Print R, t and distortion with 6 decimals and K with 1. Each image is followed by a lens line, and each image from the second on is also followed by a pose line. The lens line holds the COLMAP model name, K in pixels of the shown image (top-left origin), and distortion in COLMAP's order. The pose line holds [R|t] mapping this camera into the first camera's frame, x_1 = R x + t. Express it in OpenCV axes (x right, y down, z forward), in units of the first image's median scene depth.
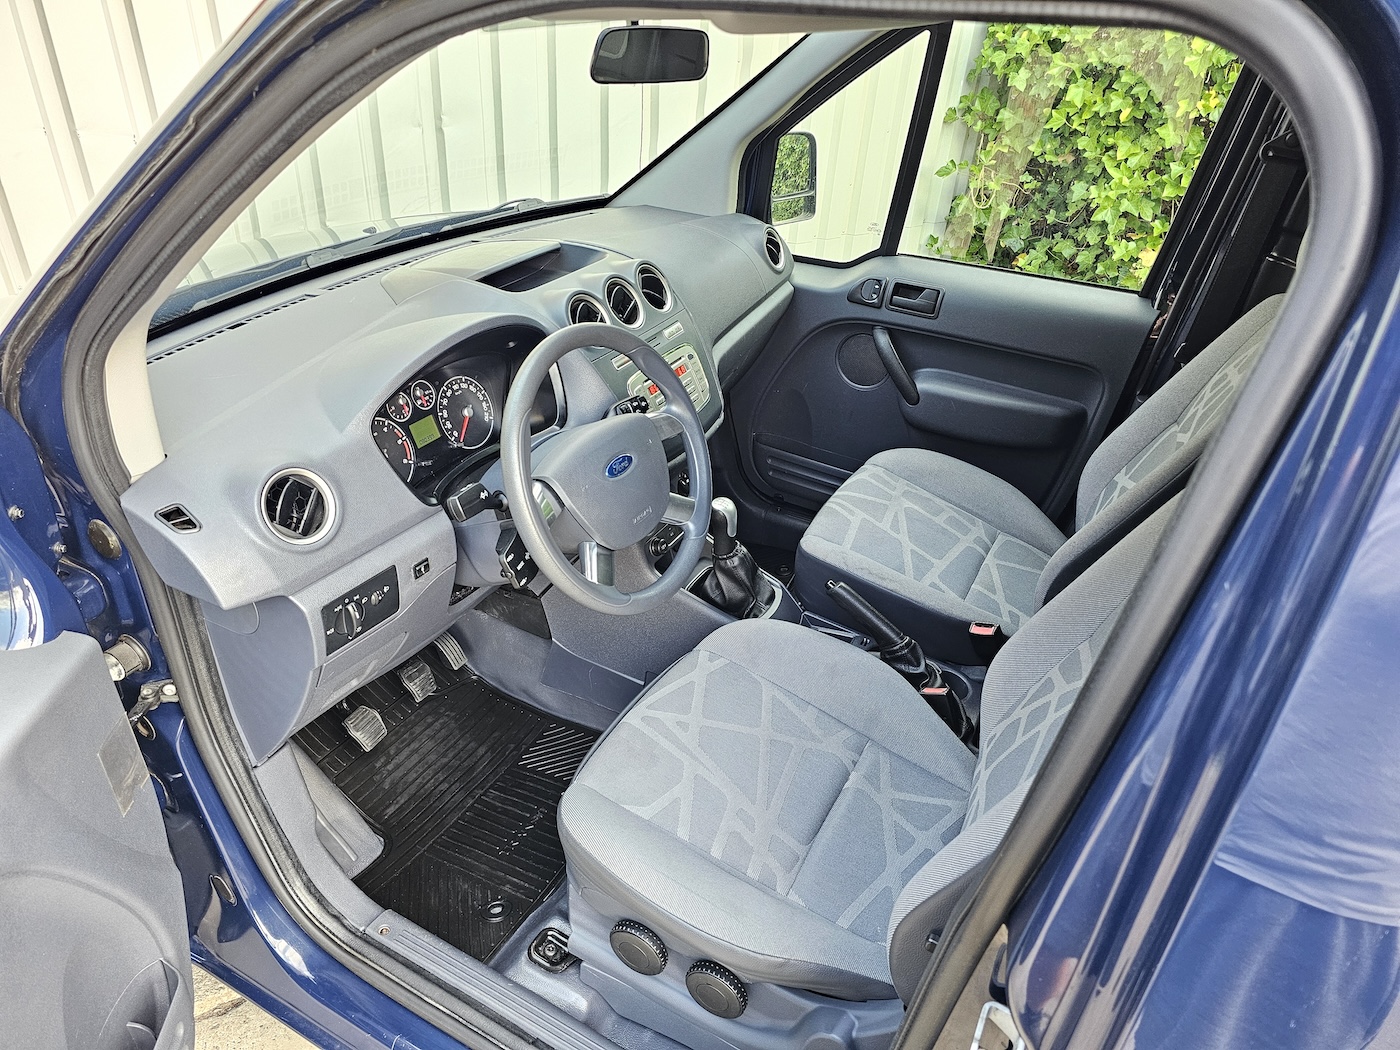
lens RADIAL K [[922.5, 0, 700.0], [0, 922.5, 525.0], [0, 0, 1]] dist [0.049454, -0.056152]
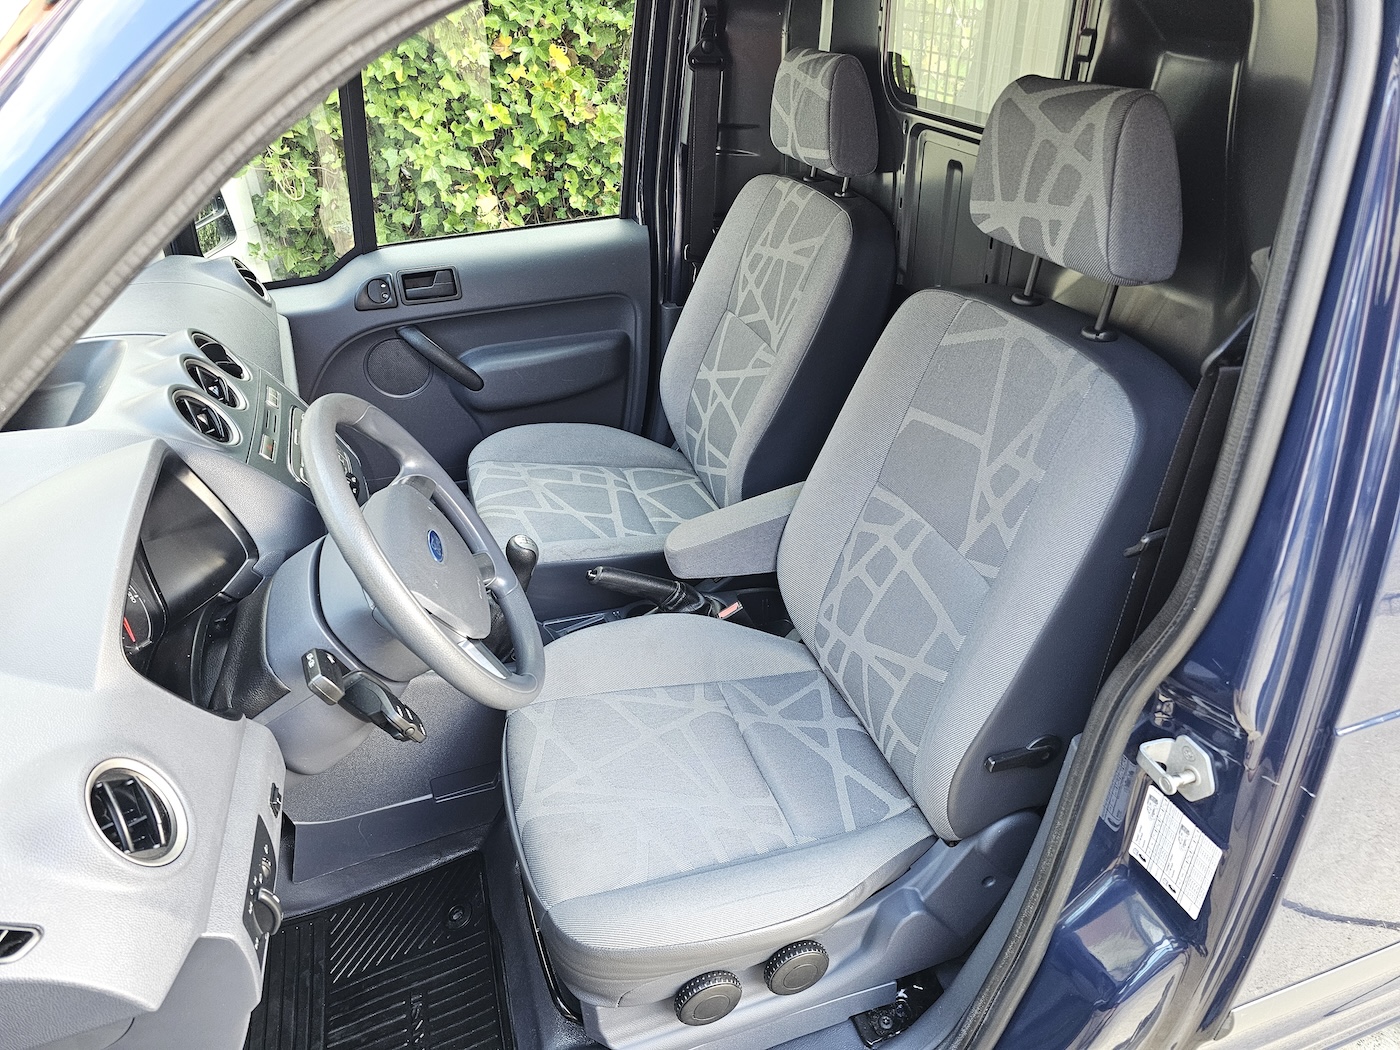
lens RADIAL K [[933.6, 0, 691.8], [0, 933.6, 528.3], [0, 0, 1]] dist [0.039380, -0.033279]
pose [[0.684016, -0.451040, 0.573310, -0.269430], [0.441393, 0.881639, 0.166985, -0.078033], [-0.580770, 0.138835, 0.802142, 0.136837]]
